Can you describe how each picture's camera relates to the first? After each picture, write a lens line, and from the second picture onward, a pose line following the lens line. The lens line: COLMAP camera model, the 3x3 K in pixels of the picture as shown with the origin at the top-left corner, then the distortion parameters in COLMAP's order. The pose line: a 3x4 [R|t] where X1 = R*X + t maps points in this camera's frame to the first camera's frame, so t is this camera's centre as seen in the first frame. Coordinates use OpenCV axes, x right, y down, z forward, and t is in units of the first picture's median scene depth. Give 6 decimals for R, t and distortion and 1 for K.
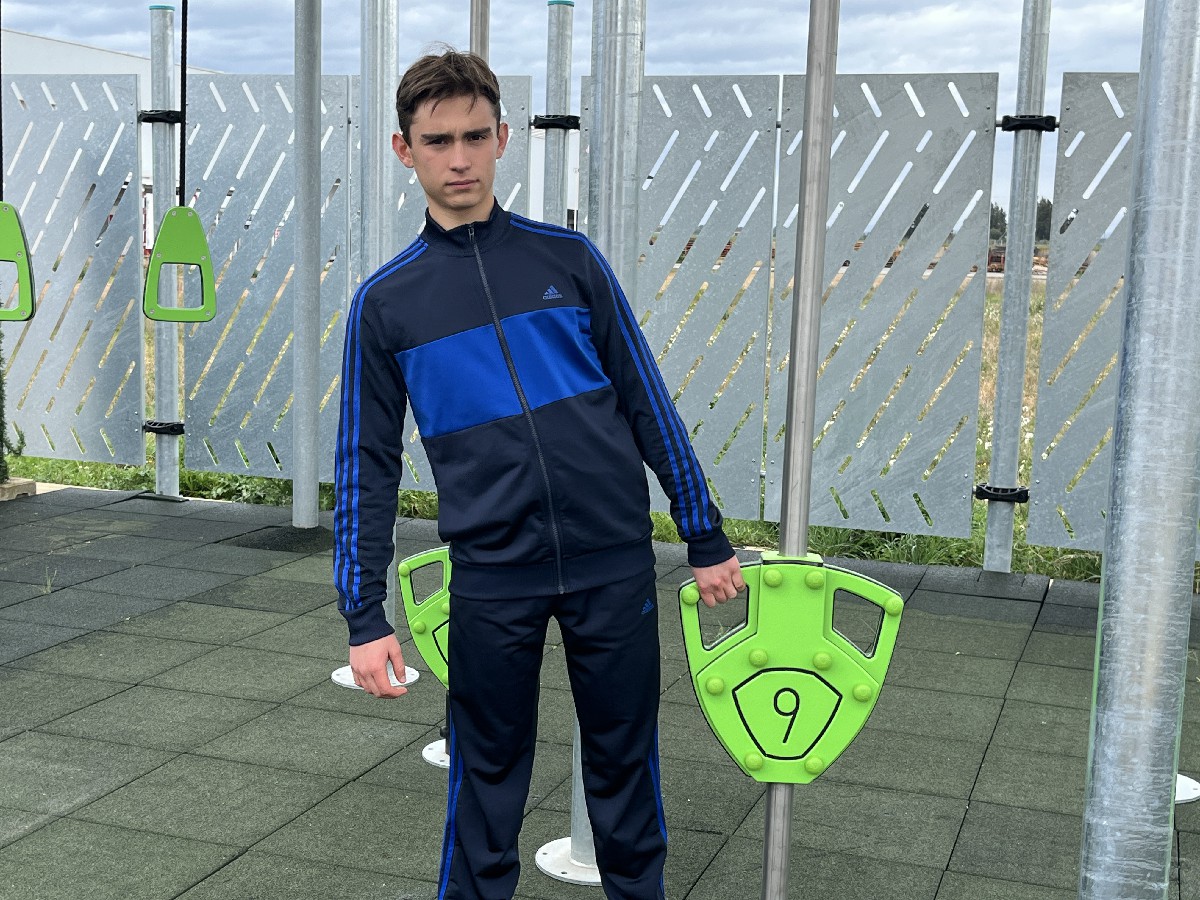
lens RADIAL K [[1627.3, 0, 591.4], [0, 1627.3, 462.1], [0, 0, 1]] dist [0.051816, 0.000000]
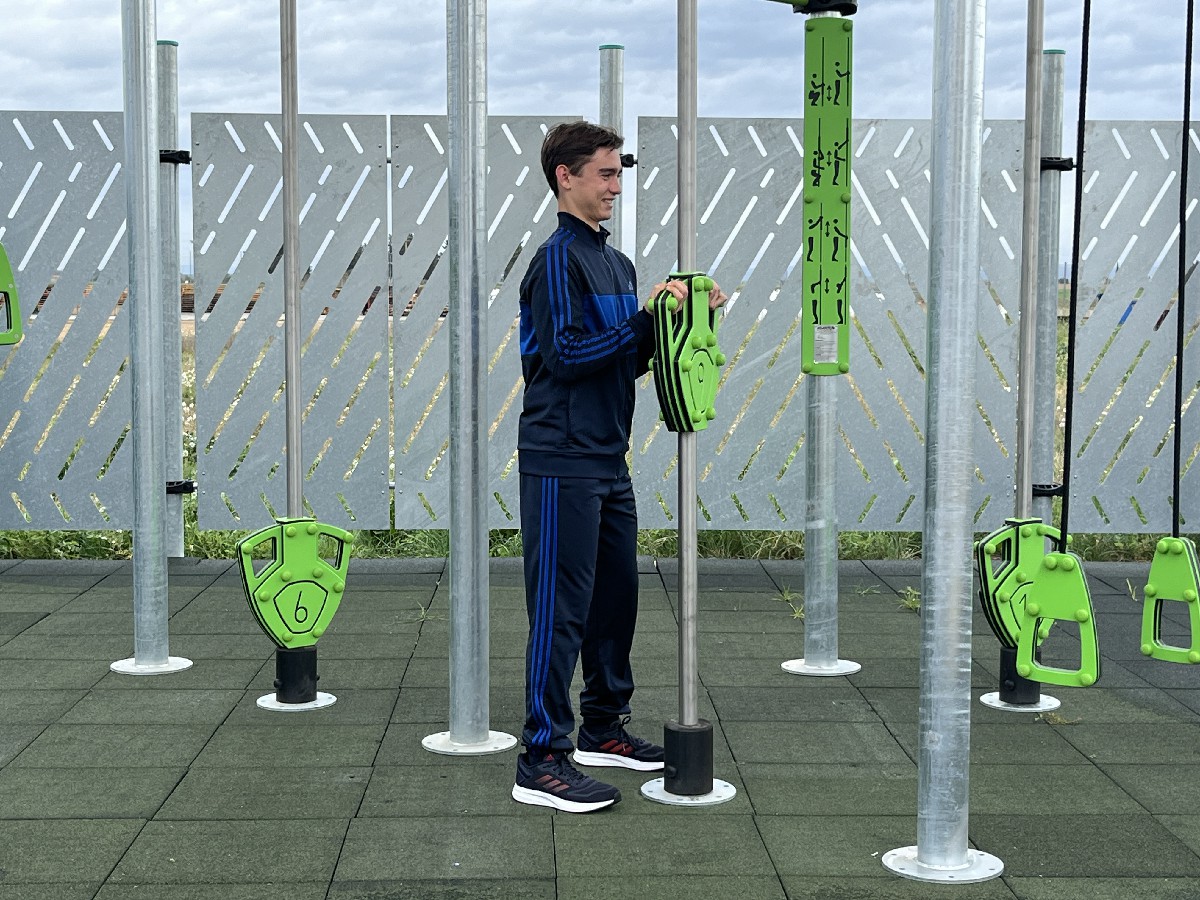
lens RADIAL K [[1922.1, 0, 590.7], [0, 1922.1, 456.8], [0, 0, 1]] dist [0.111018, 0.000000]
pose [[0.934818, -0.057280, 0.350477, -0.227502], [0.073150, 0.996801, -0.032198, 0.041670], [-0.347512, 0.055736, 0.936018, -0.242144]]
